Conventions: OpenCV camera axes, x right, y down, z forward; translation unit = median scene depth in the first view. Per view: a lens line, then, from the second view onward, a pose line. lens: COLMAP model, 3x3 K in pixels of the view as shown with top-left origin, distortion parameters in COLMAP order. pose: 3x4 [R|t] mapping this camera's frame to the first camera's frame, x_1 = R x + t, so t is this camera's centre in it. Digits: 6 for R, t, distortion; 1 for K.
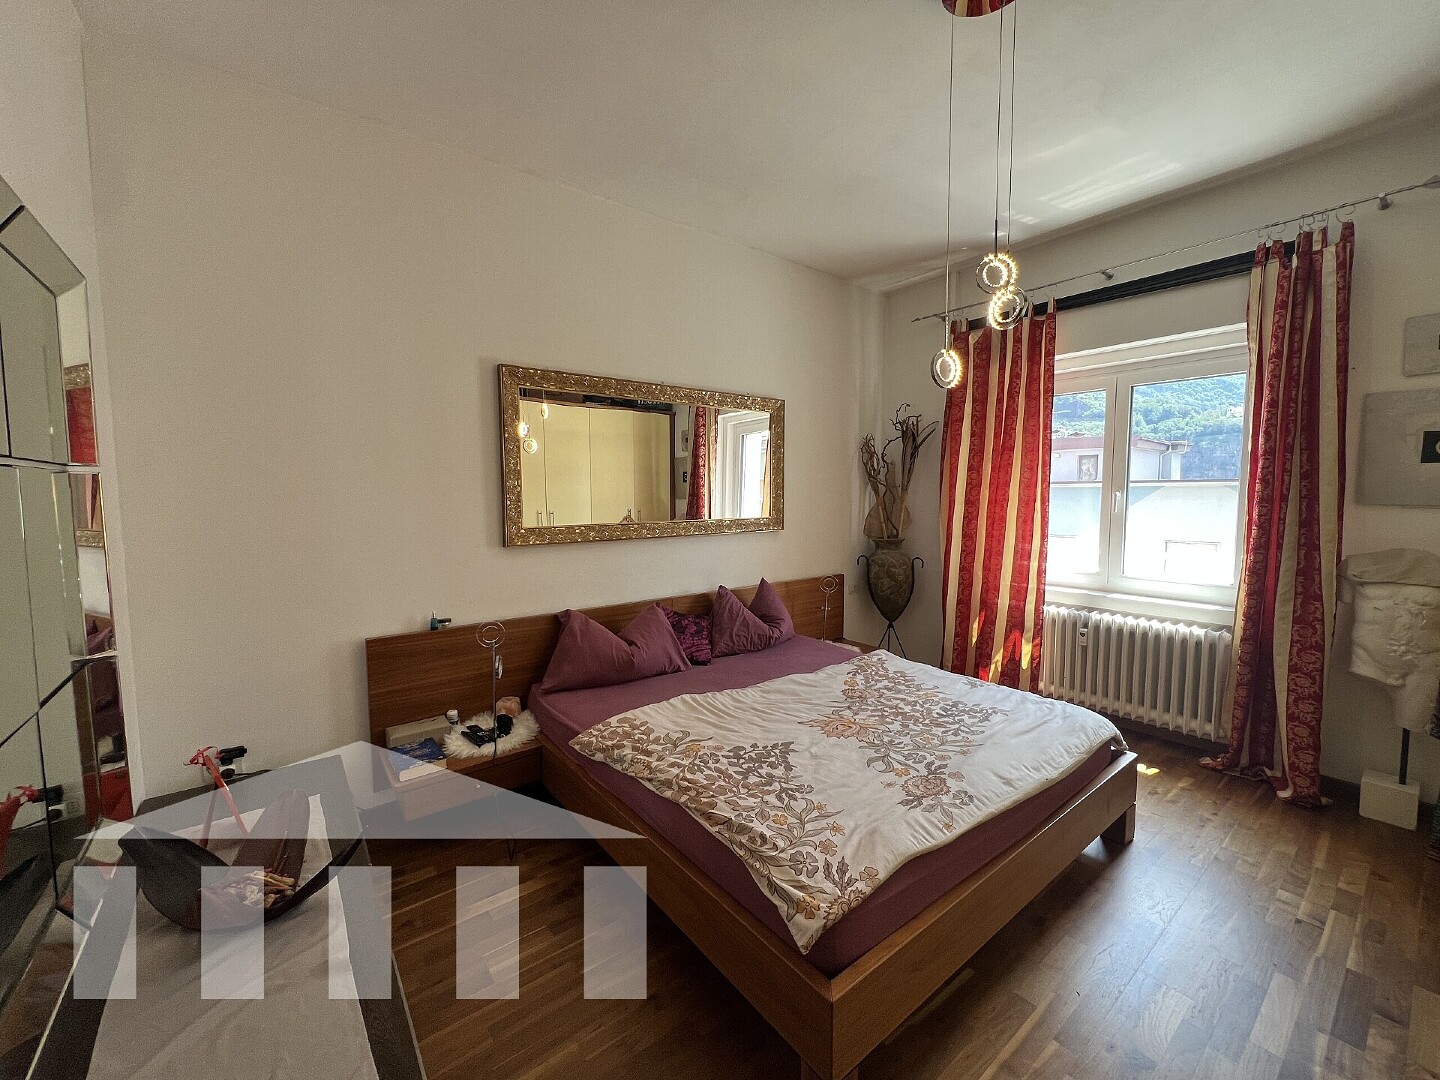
lens RADIAL K [[581.2, 0, 714.0], [0, 581.2, 536.6], [0, 0, 1]] dist [-0.001269, -0.000181]
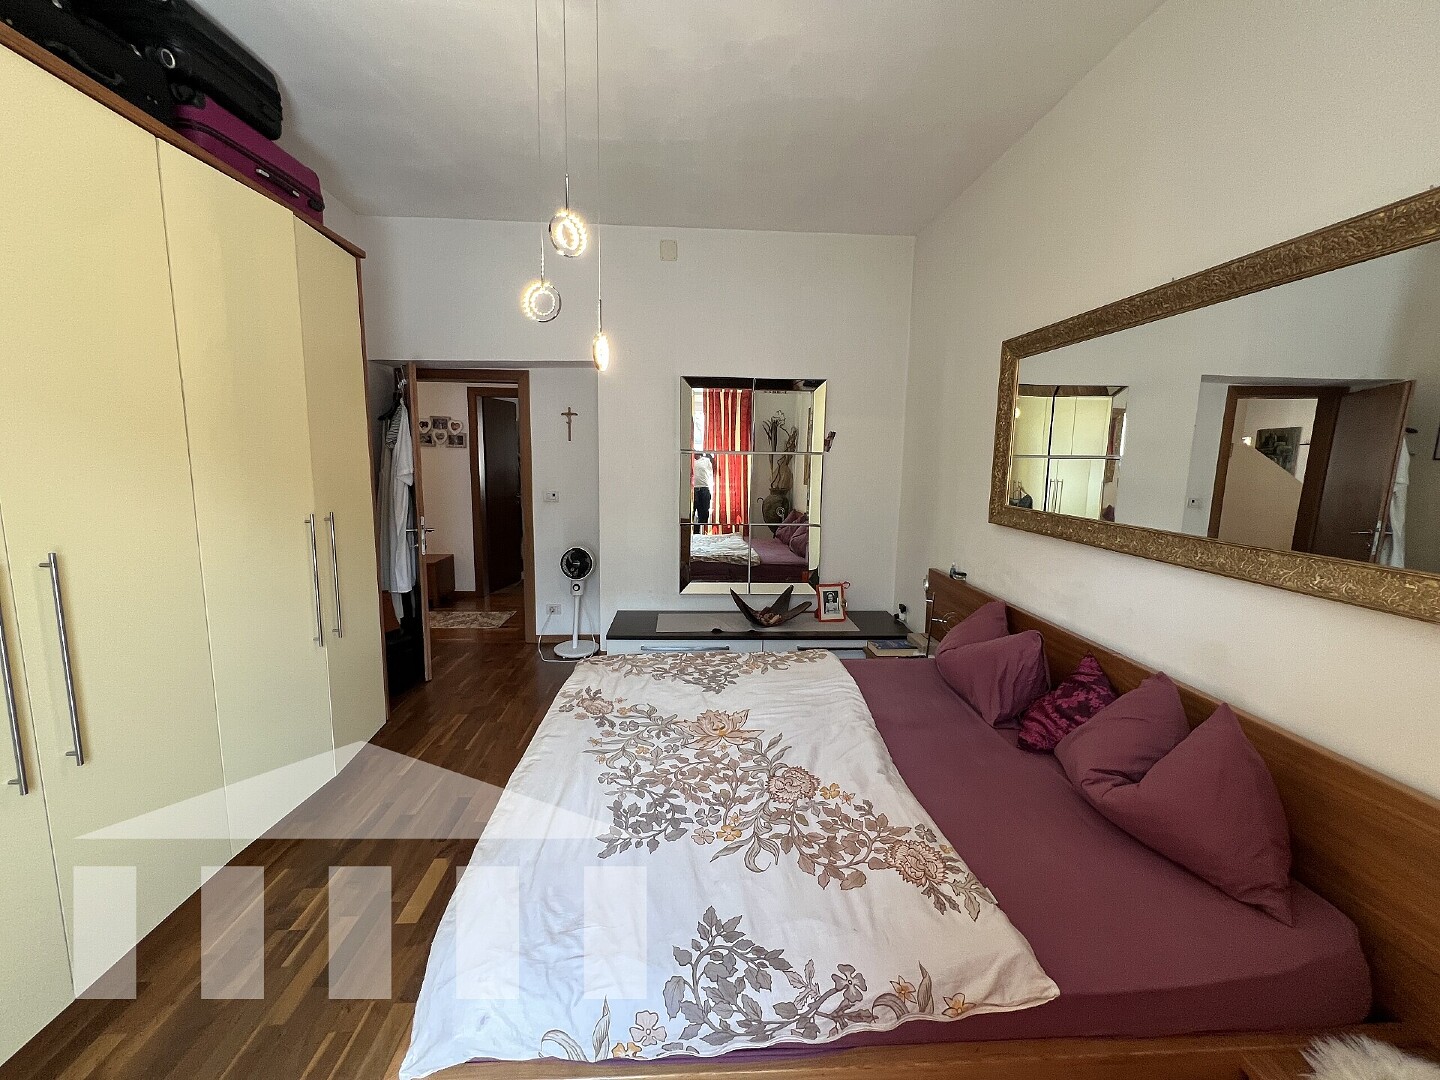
lens RADIAL K [[581.2, 0, 713.8], [0, 581.2, 538.4], [0, 0, 1]] dist [-0.001269, -0.000181]
pose [[-0.575199, 0.114002, -0.810031, 0.896132], [-0.073678, 0.978996, 0.190100, -0.132784], [0.814689, 0.169027, -0.554718, 1.385195]]
